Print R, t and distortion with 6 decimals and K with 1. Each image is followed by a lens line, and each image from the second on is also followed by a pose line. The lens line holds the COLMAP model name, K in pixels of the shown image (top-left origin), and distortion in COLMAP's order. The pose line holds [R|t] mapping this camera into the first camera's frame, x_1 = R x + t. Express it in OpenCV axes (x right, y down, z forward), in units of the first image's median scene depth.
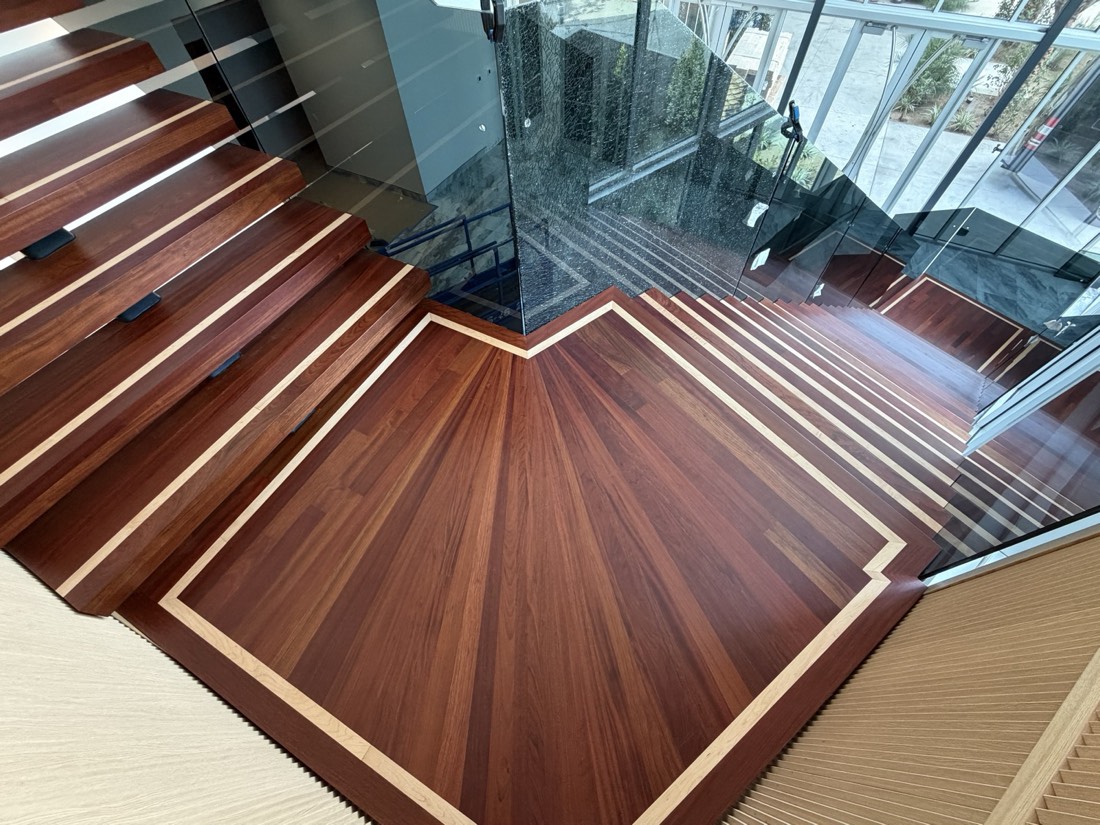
lens RADIAL K [[448.8, 0, 557.1], [0, 448.8, 414.0], [0, 0, 1]] dist [-0.003999, 0.000166]
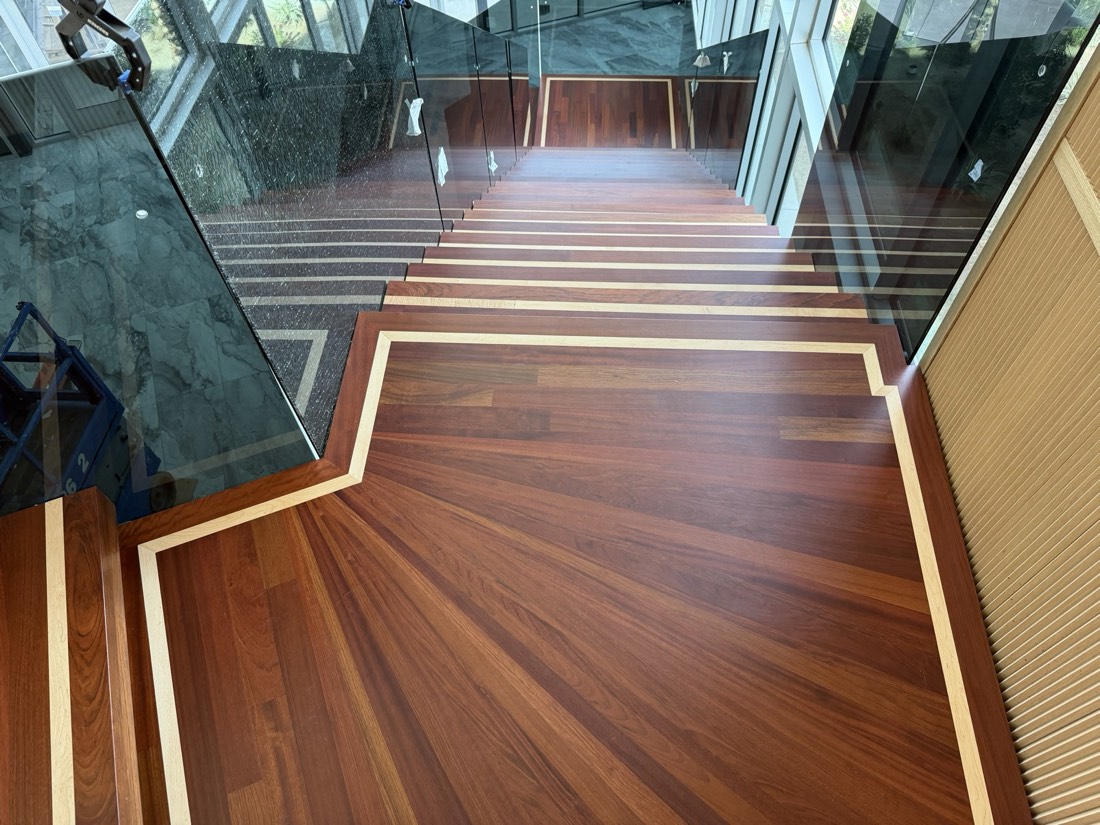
lens RADIAL K [[754.2, 0, 555.1], [0, 754.2, 408.7], [0, 0, 1]] dist [0.034404, -0.052753]
pose [[0.646483, -0.618855, 0.446181, -0.289935], [0.640482, 0.758003, 0.123342, -0.155781], [-0.414538, 0.206033, 0.886402, -0.037457]]
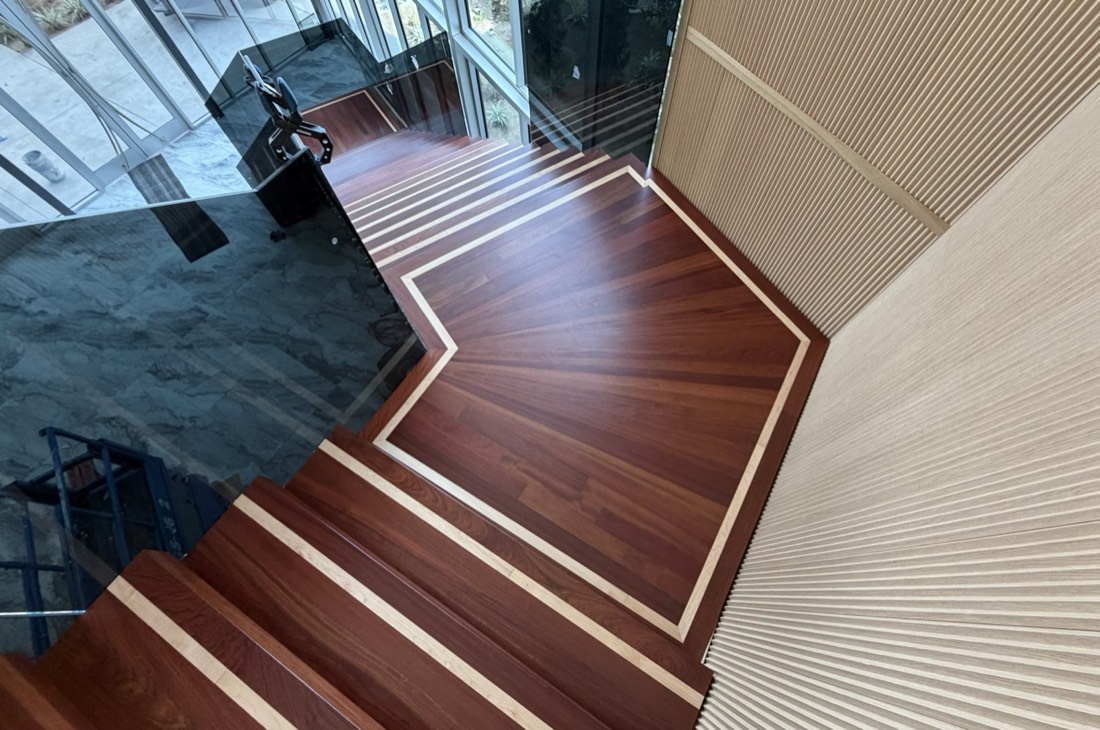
lens RADIAL K [[459.3, 0, 555.5], [0, 459.3, 356.1], [0, 0, 1]] dist [-0.002555, 0.001698]
pose [[0.069175, -0.885884, 0.458720, -0.575869], [0.831970, 0.304964, 0.463489, -0.436299], [-0.550491, 0.349579, 0.758126, 0.028800]]
